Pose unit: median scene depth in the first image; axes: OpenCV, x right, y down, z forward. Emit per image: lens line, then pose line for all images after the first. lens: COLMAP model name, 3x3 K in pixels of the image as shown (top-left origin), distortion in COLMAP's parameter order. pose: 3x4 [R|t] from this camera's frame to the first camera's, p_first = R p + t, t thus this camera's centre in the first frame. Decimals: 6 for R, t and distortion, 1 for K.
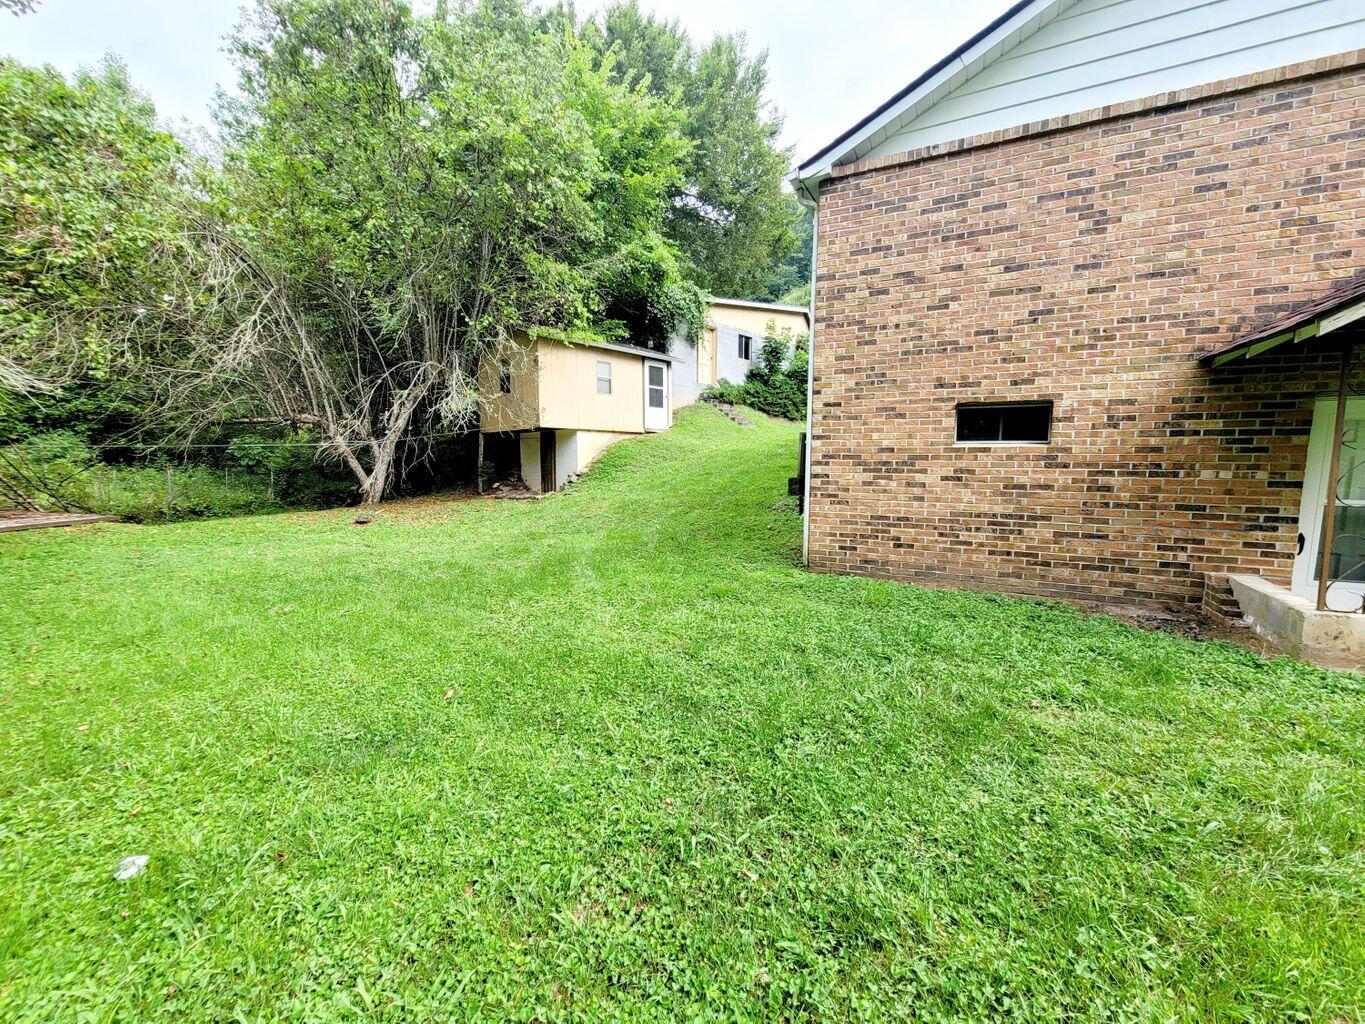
lens RADIAL K [[552.4, 0, 676.0], [0, 552.4, 515.3], [0, 0, 1]] dist [-0.004013, -0.000387]
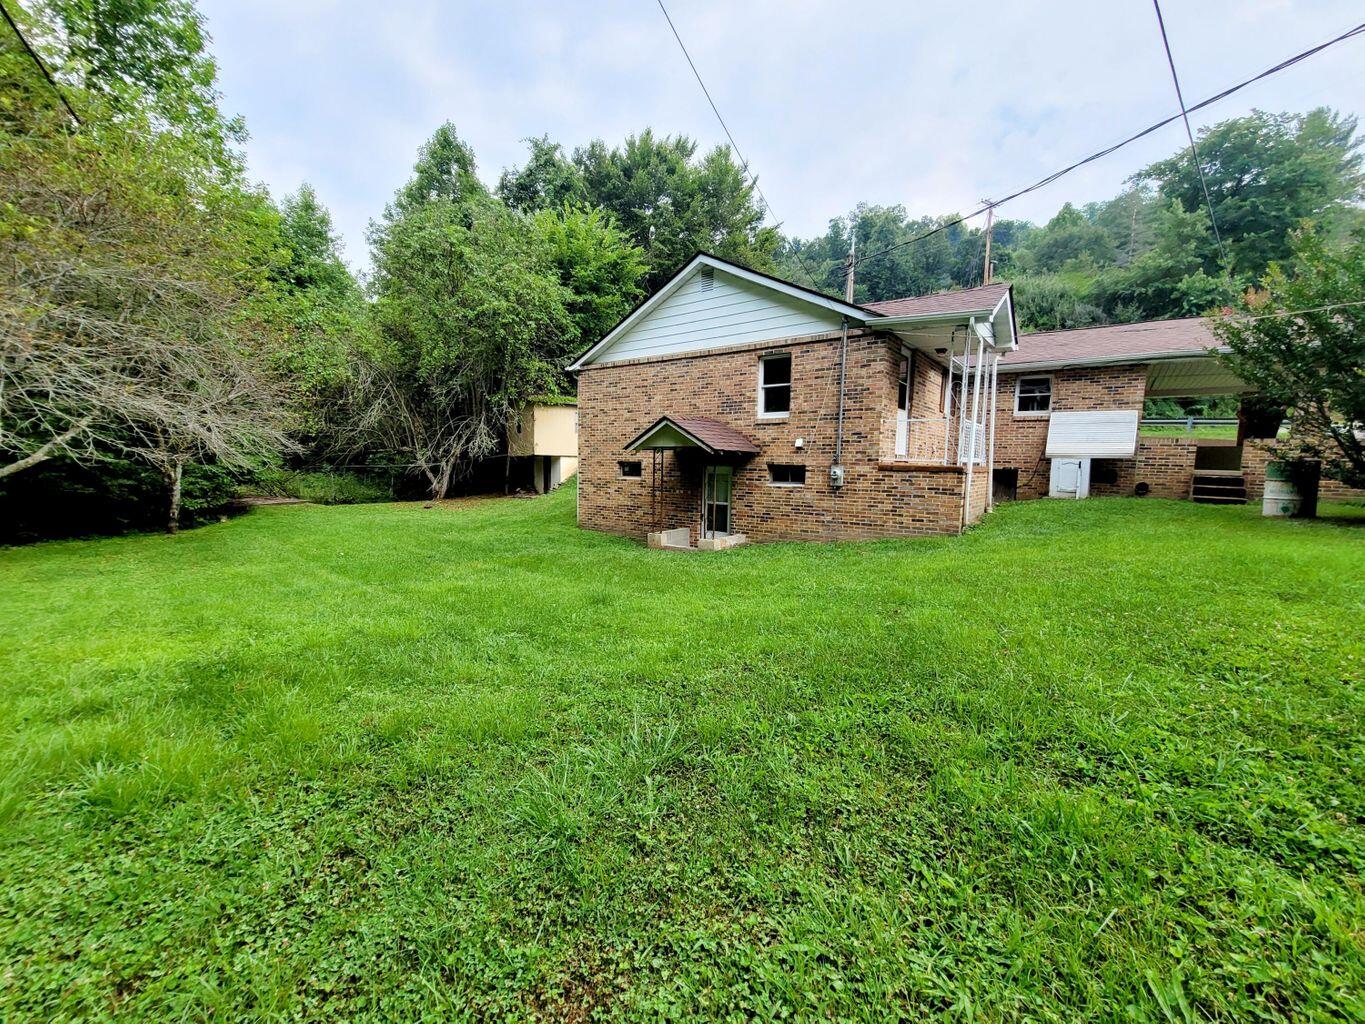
lens RADIAL K [[552.4, 0, 676.0], [0, 552.4, 515.3], [0, 0, 1]] dist [-0.004013, -0.000387]
pose [[0.984783, 0.032653, -0.170695, 0.476086], [-0.035192, 0.999310, -0.011868, 0.025833], [0.170190, 0.017695, 0.985252, -0.570762]]
